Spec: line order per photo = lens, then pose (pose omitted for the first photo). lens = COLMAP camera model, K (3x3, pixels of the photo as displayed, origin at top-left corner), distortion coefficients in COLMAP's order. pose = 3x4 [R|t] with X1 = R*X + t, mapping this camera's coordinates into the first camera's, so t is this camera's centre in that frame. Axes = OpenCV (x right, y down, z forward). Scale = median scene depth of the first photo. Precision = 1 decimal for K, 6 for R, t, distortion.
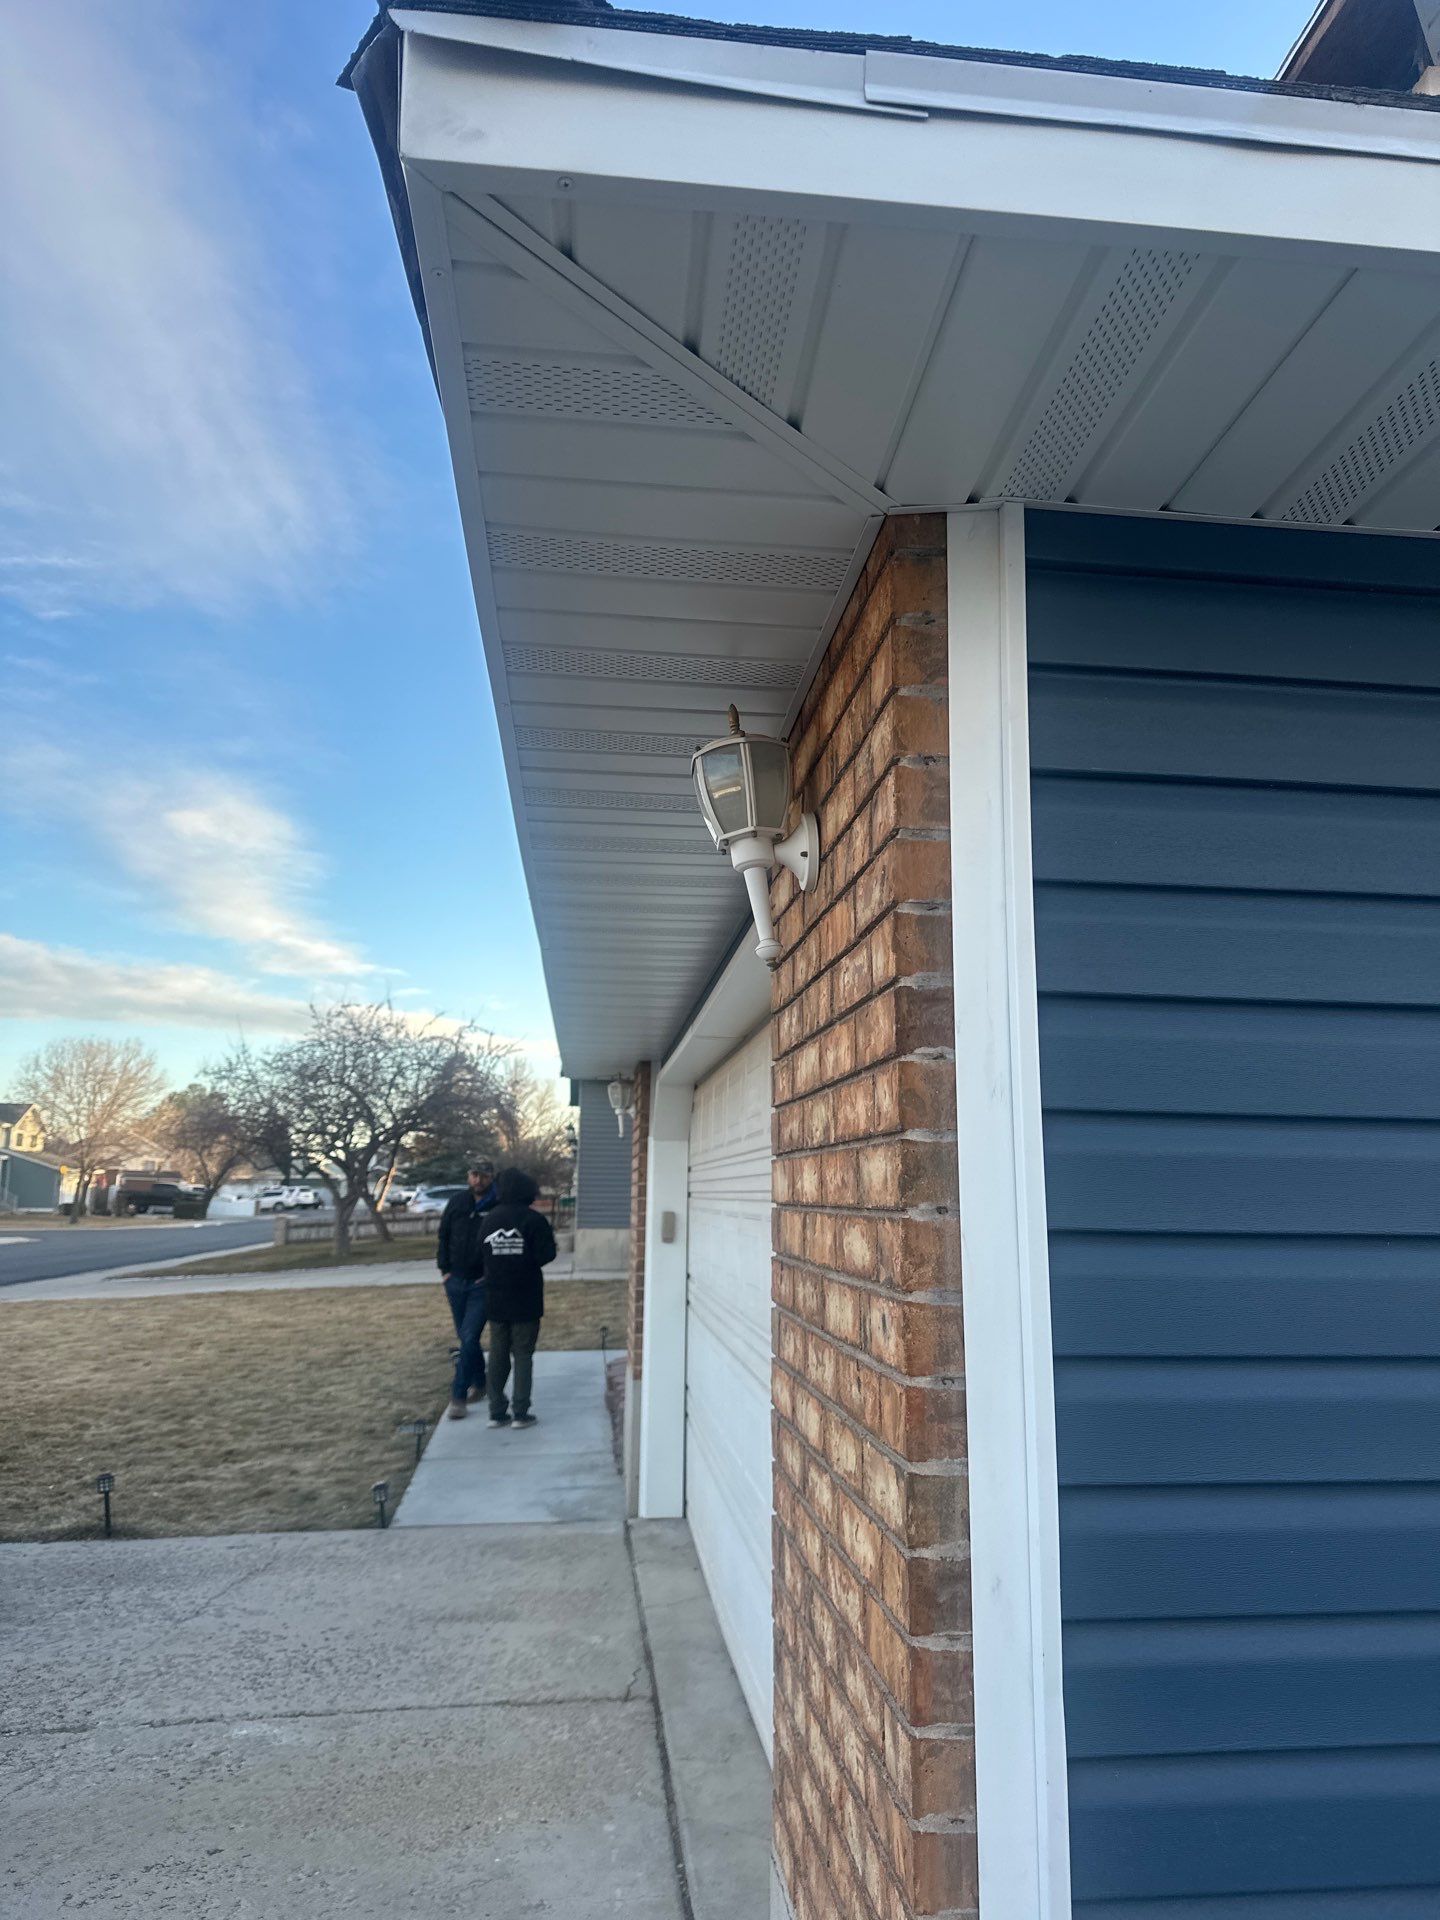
lens RADIAL K [[1345.9, 0, 720.0], [0, 1345.9, 960.0], [0, 0, 1]] dist [0.079288, -0.092002]
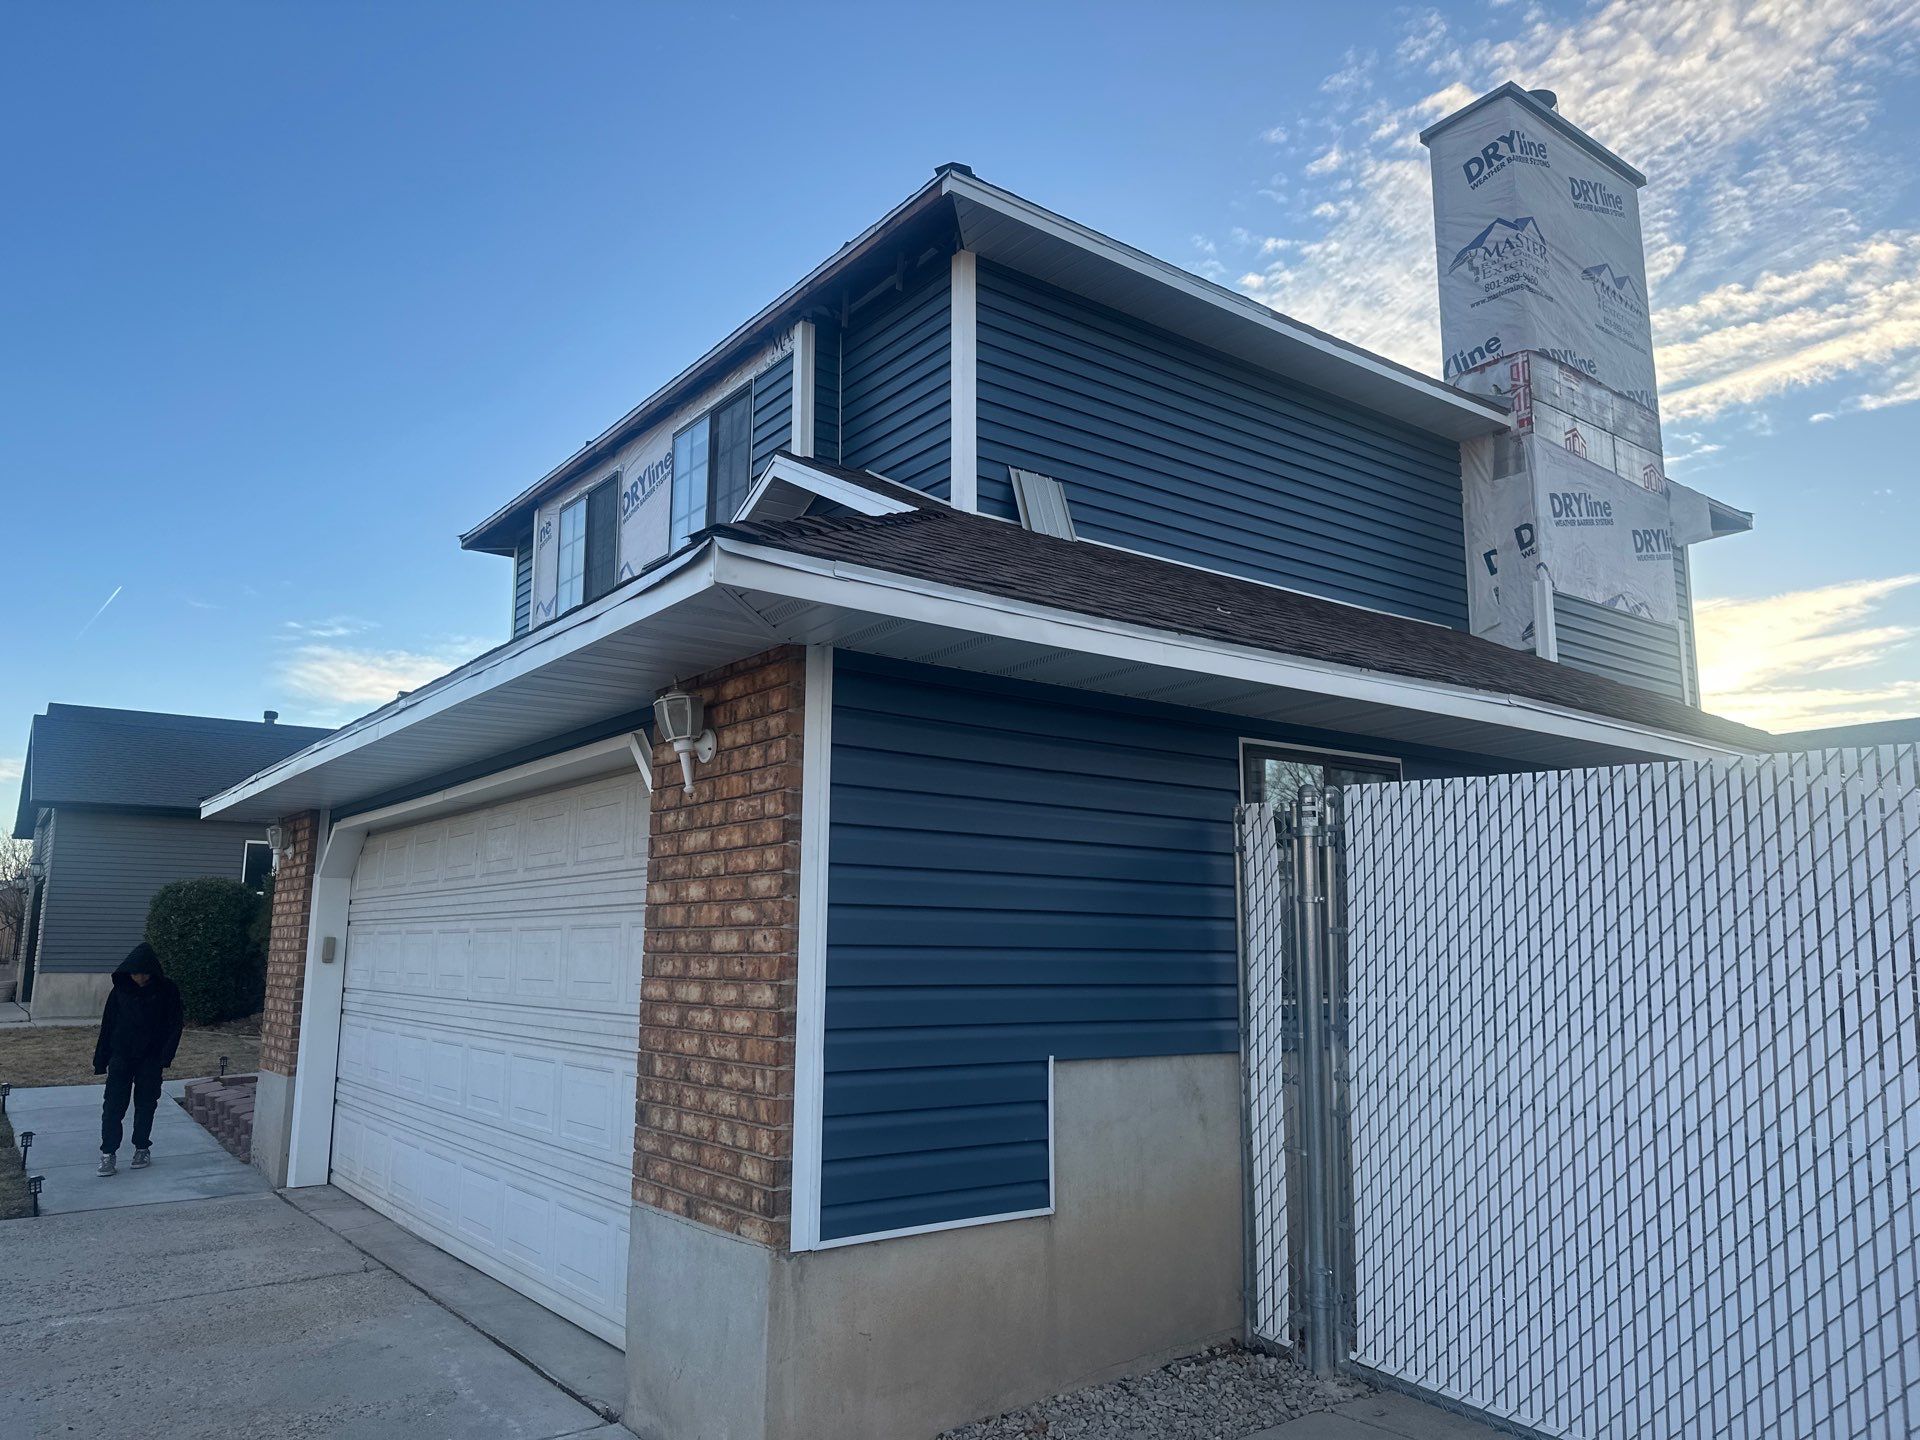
lens RADIAL K [[1345.9, 0, 982.0], [0, 1345.9, 709.5], [0, 0, 1]] dist [0.079288, -0.092002]
pose [[0.845198, 0.087726, 0.527204, -0.658268], [-0.088308, 0.995801, -0.024126, -0.112465], [-0.527107, -0.026165, 0.849396, -1.032754]]
